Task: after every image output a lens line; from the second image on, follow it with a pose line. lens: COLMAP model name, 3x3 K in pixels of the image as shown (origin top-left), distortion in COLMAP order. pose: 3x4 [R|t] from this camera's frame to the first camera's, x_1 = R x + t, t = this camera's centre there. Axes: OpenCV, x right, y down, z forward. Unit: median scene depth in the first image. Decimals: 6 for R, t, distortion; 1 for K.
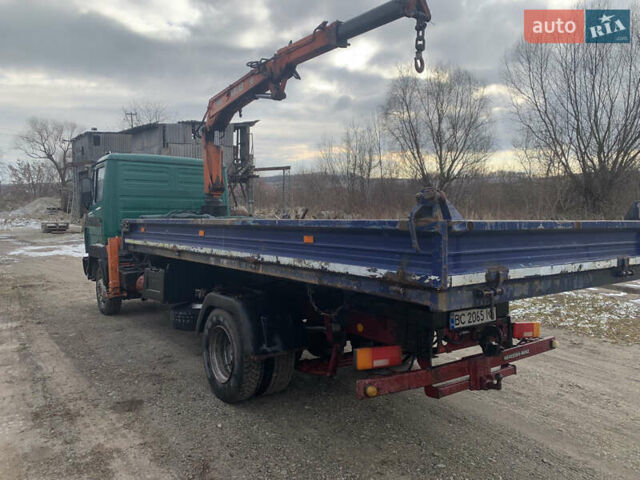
lens RADIAL K [[508.1, 0, 320.0], [0, 508.1, 240.0], [0, 0, 1]] dist [-0.018435, -0.004113]
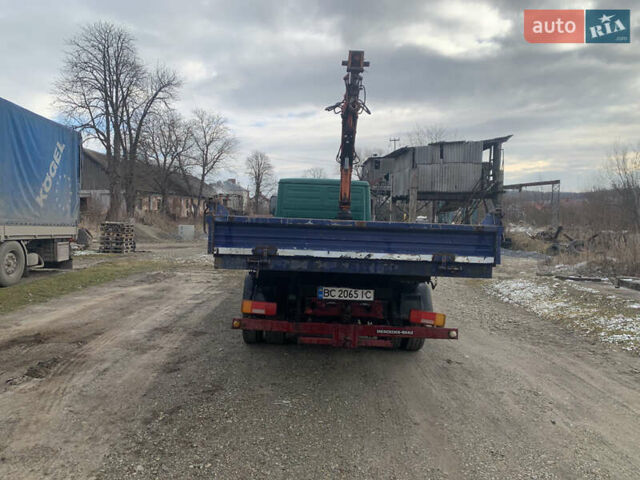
lens RADIAL K [[532.5, 0, 320.0], [0, 532.5, 240.0], [0, 0, 1]] dist [0.046065, -0.006050]
pose [[0.802639, 0.030146, -0.595703, 0.220035], [-0.054459, 0.998254, -0.022859, 0.009053], [0.593974, 0.050789, 0.802879, -0.037571]]
